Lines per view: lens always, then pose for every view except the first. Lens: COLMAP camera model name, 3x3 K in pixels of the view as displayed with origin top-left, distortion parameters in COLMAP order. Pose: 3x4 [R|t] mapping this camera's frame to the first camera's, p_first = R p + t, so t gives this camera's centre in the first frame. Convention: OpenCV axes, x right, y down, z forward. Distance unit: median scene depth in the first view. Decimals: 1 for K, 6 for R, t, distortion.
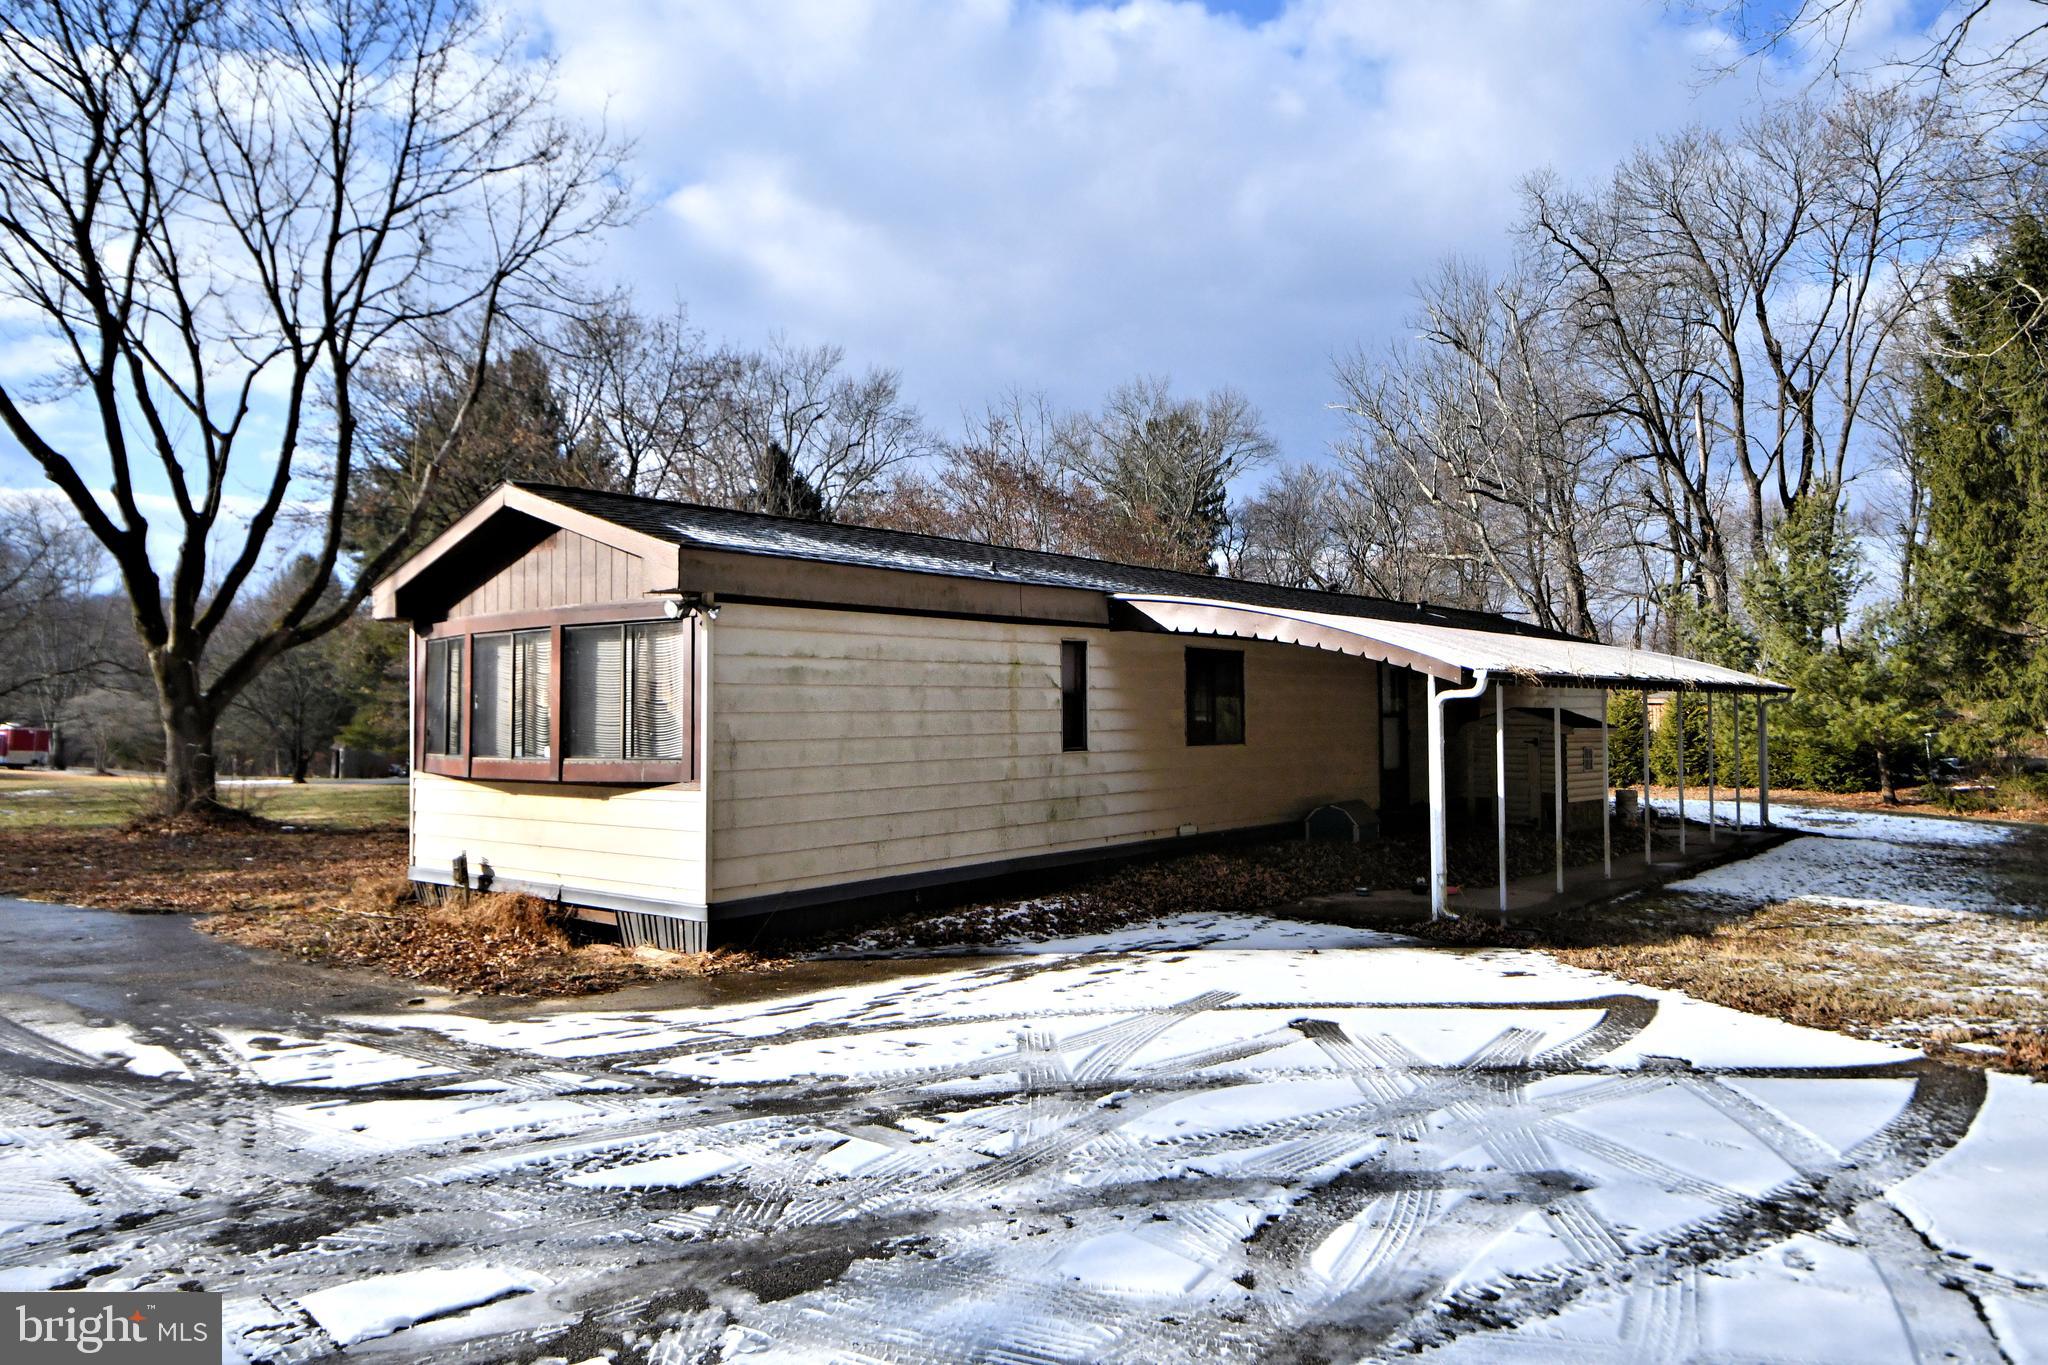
lens RADIAL K [[1315.1, 0, 1025.5], [0, 1315.1, 643.4], [0, 0, 1]] dist [0.041846, -0.037838]
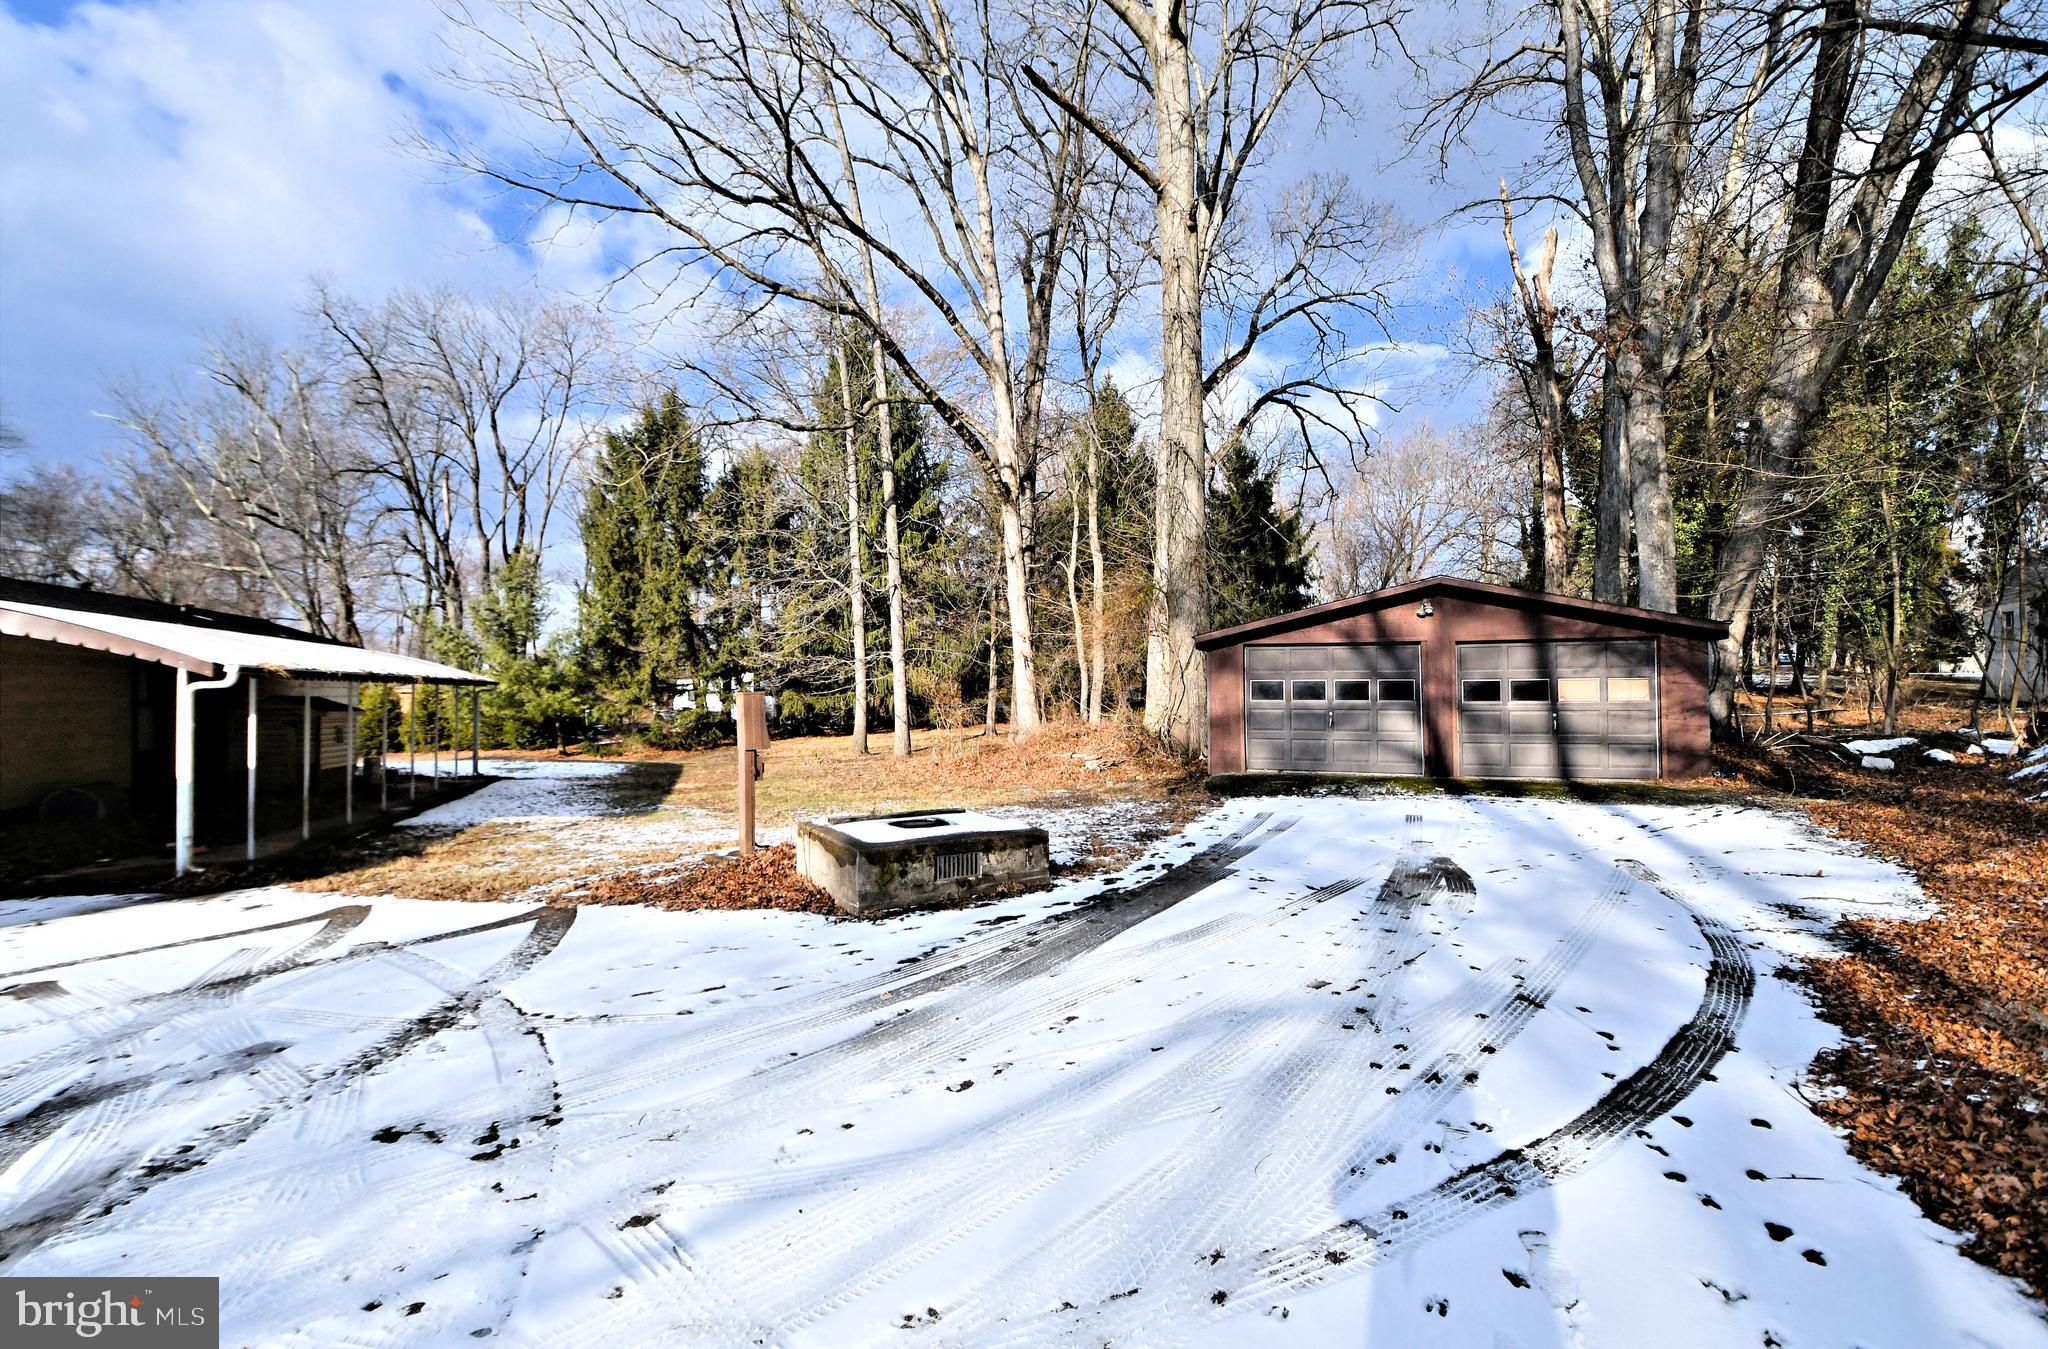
lens RADIAL K [[892.7, 0, 1049.3], [0, 892.7, 686.7], [0, 0, 1]] dist [-0.037880, -0.000203]
pose [[0.479502, 0.003166, 0.877535, 0.004429], [-0.037766, 0.999141, 0.017031, -0.001539], [-0.876728, -0.041307, 0.479210, -0.021550]]
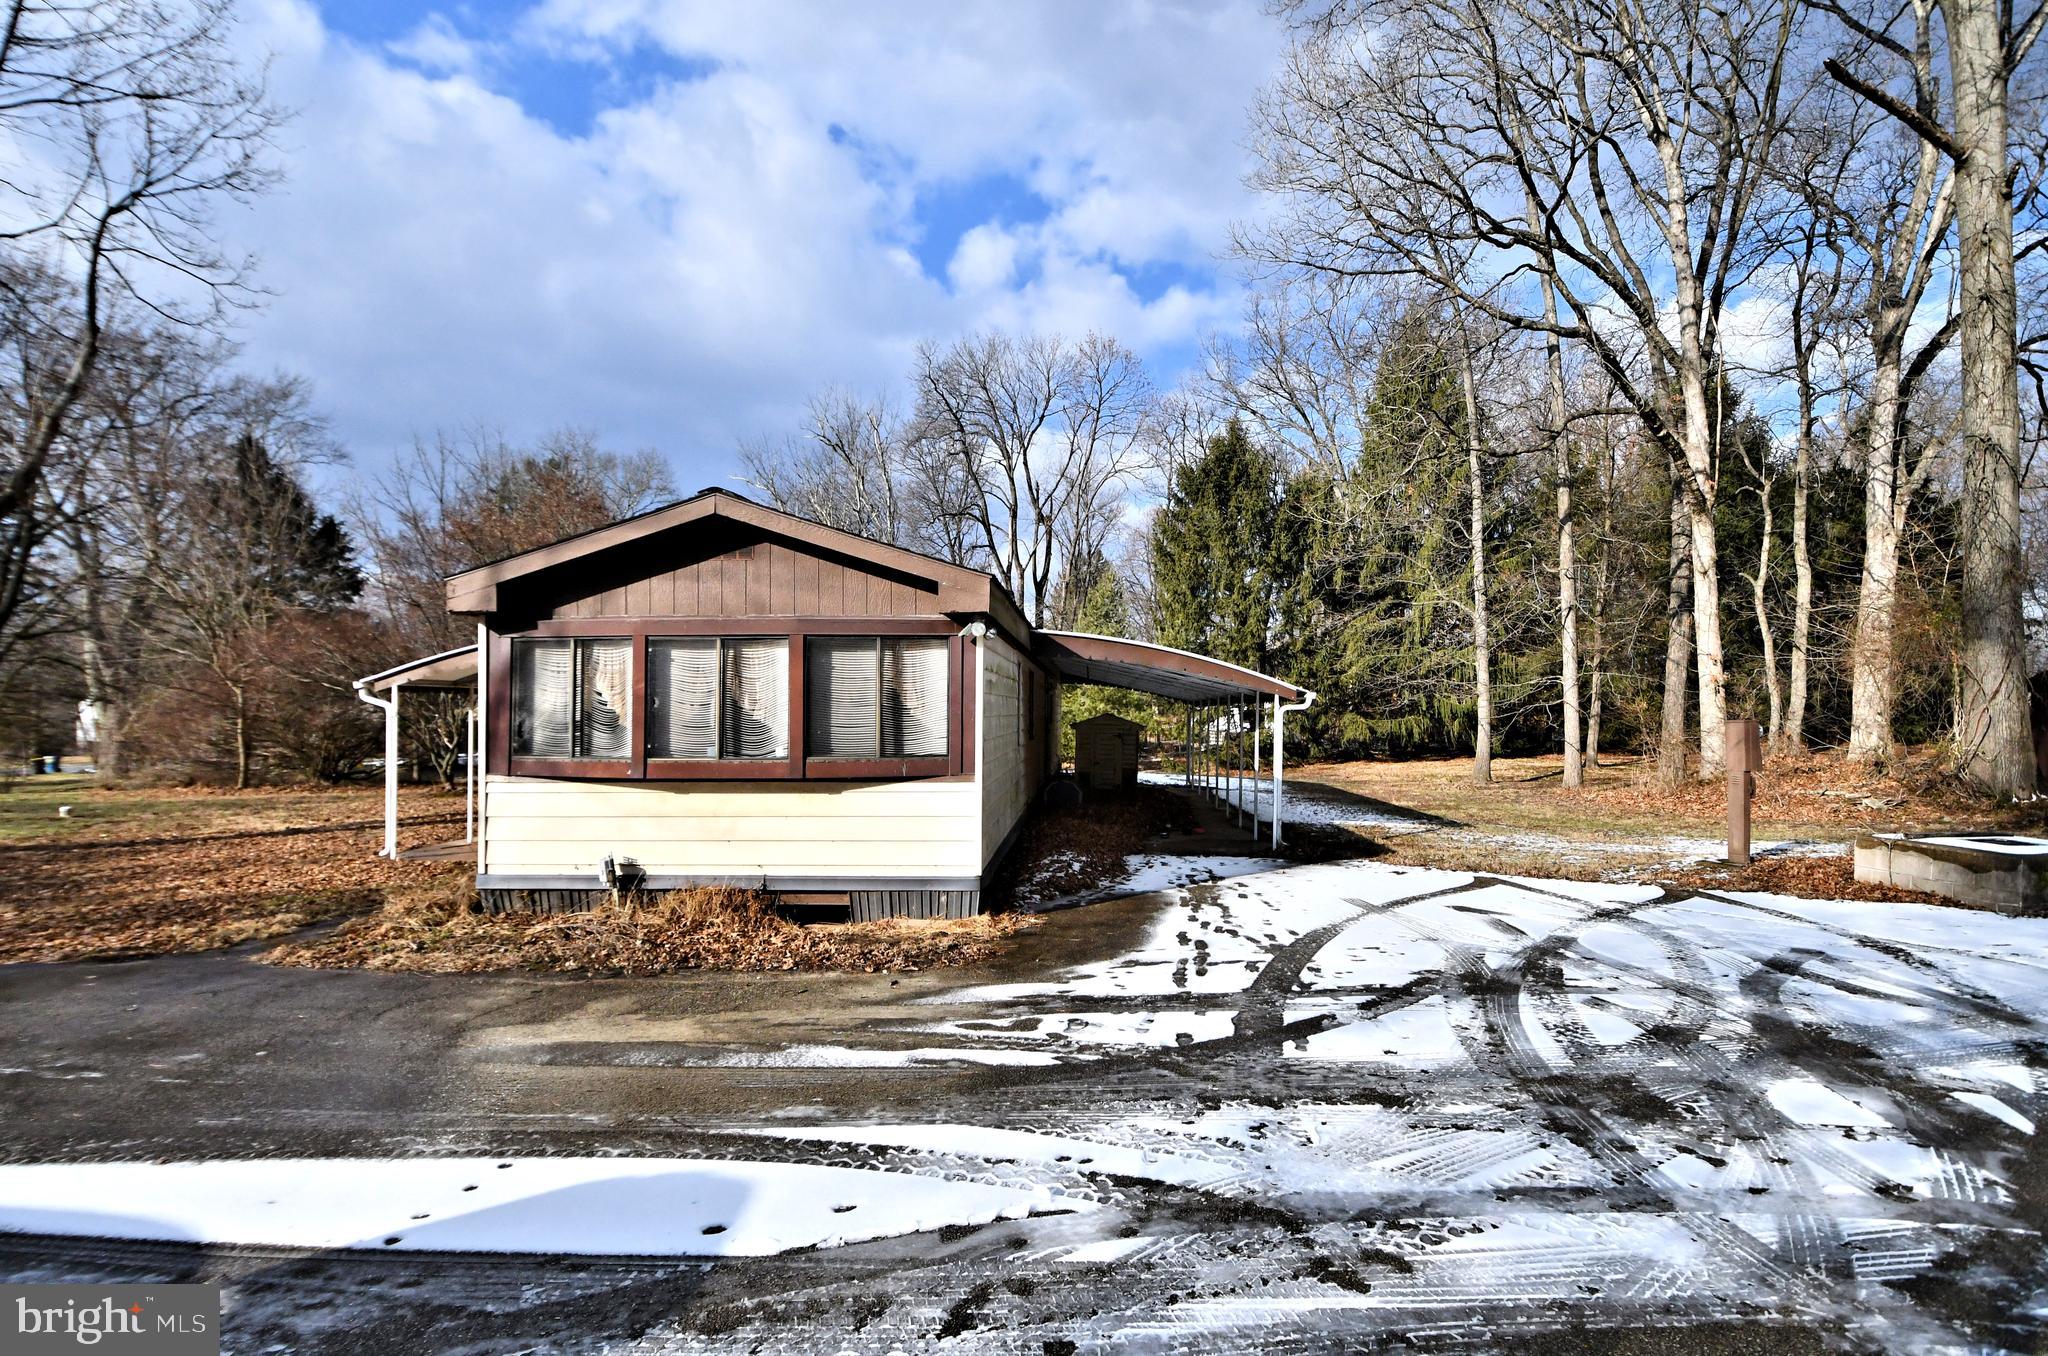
lens RADIAL K [[992.4, 0, 1022.8], [0, 992.4, 710.2], [0, 0, 1]] dist [0.034709, -0.041150]
pose [[0.792025, 0.011652, 0.610378, -0.369469], [-0.041194, 0.998559, 0.034390, 0.007290], [-0.609098, -0.052381, 0.791364, 0.132417]]
